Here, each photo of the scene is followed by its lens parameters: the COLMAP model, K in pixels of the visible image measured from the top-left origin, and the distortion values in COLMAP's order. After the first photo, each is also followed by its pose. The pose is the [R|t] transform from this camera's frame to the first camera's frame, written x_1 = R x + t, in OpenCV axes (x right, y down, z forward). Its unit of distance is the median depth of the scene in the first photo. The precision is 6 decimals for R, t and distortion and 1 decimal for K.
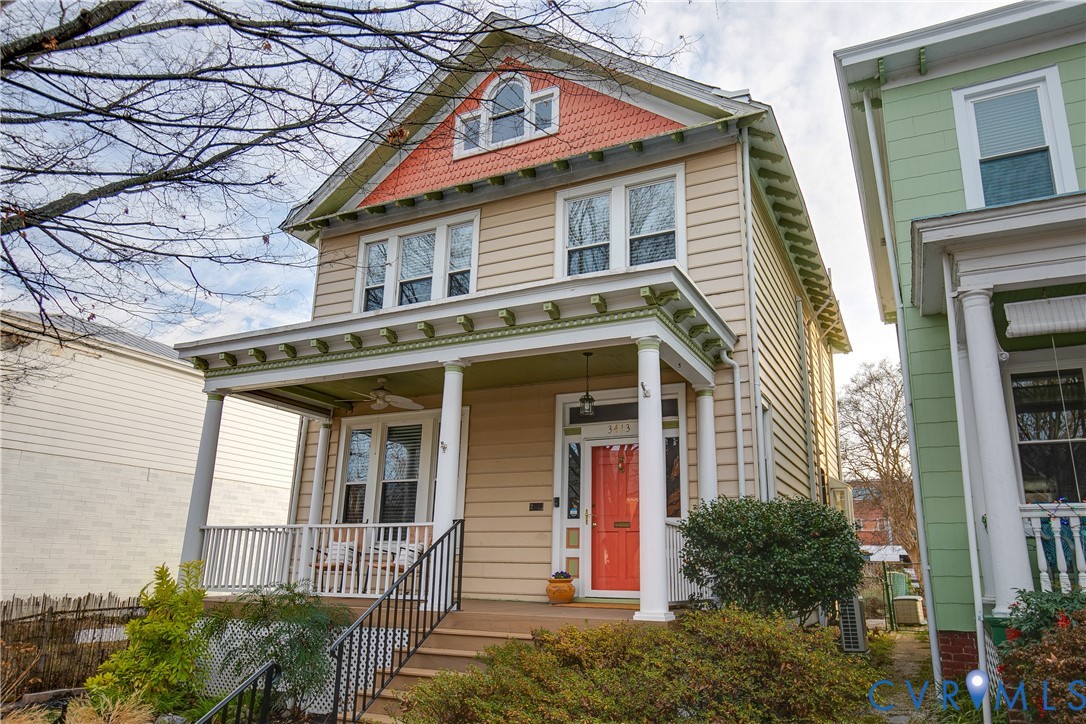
lens RADIAL K [[743.4, 0, 543.0], [0, 743.4, 362.0], [0, 0, 1]] dist [-0.001972, 0.000024]
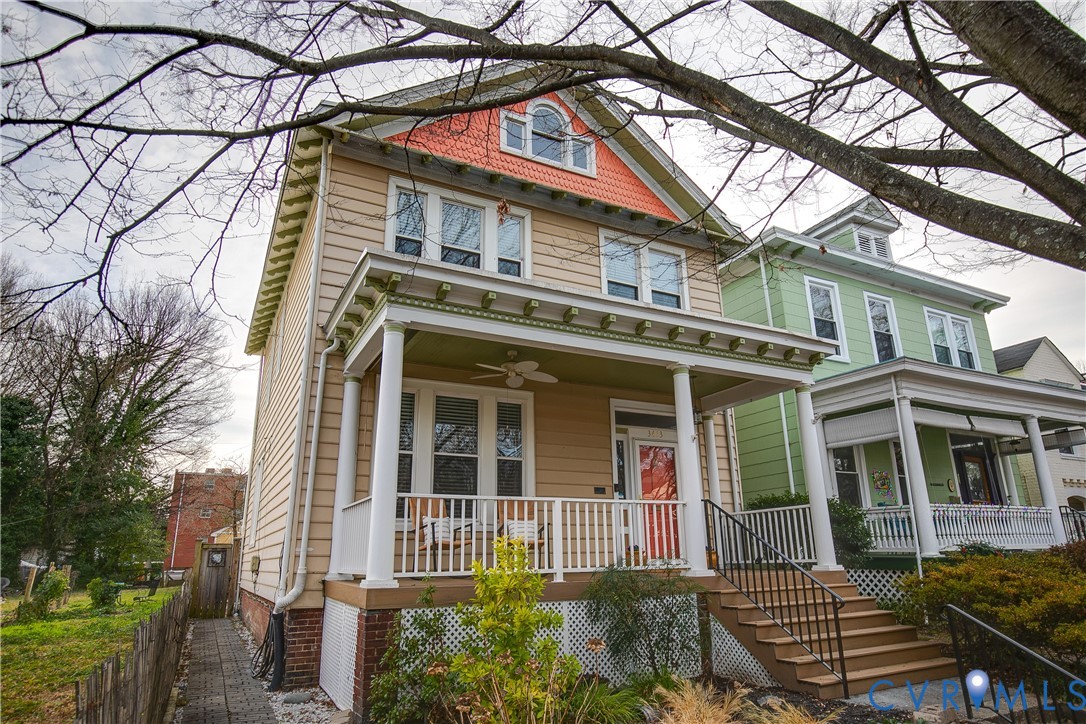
lens RADIAL K [[663.1, 0, 543.0], [0, 663.1, 362.0], [0, 0, 1]] dist [-0.000400, -0.000064]
pose [[0.596968, 0.212120, 0.773714, -0.908013], [-0.196914, 0.973653, -0.115003, 0.135382], [-0.777723, -0.083702, 0.623009, 0.436298]]
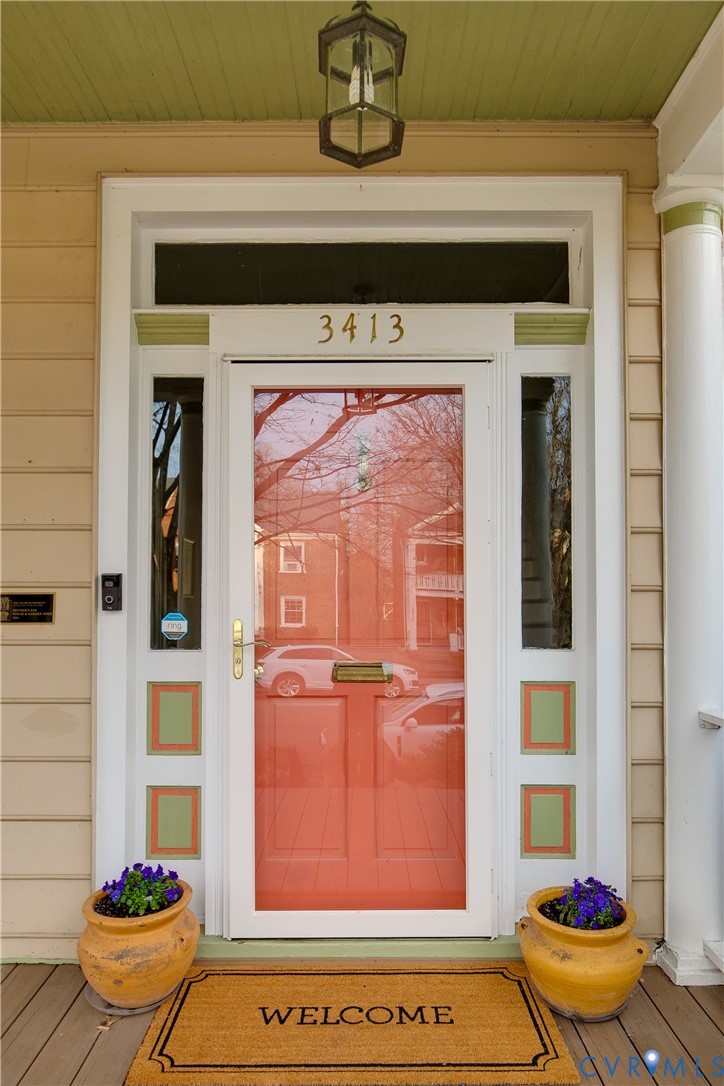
lens RADIAL K [[738.0, 0, 362.0], [0, 738.0, 543.0], [0, 0, 1]] dist [-0.005843, -0.000938]
pose [[0.893715, -0.014821, 0.448391, -0.019088], [-0.101272, 0.966993, 0.233814, 0.099996], [-0.437056, -0.254373, 0.862715, 0.730460]]
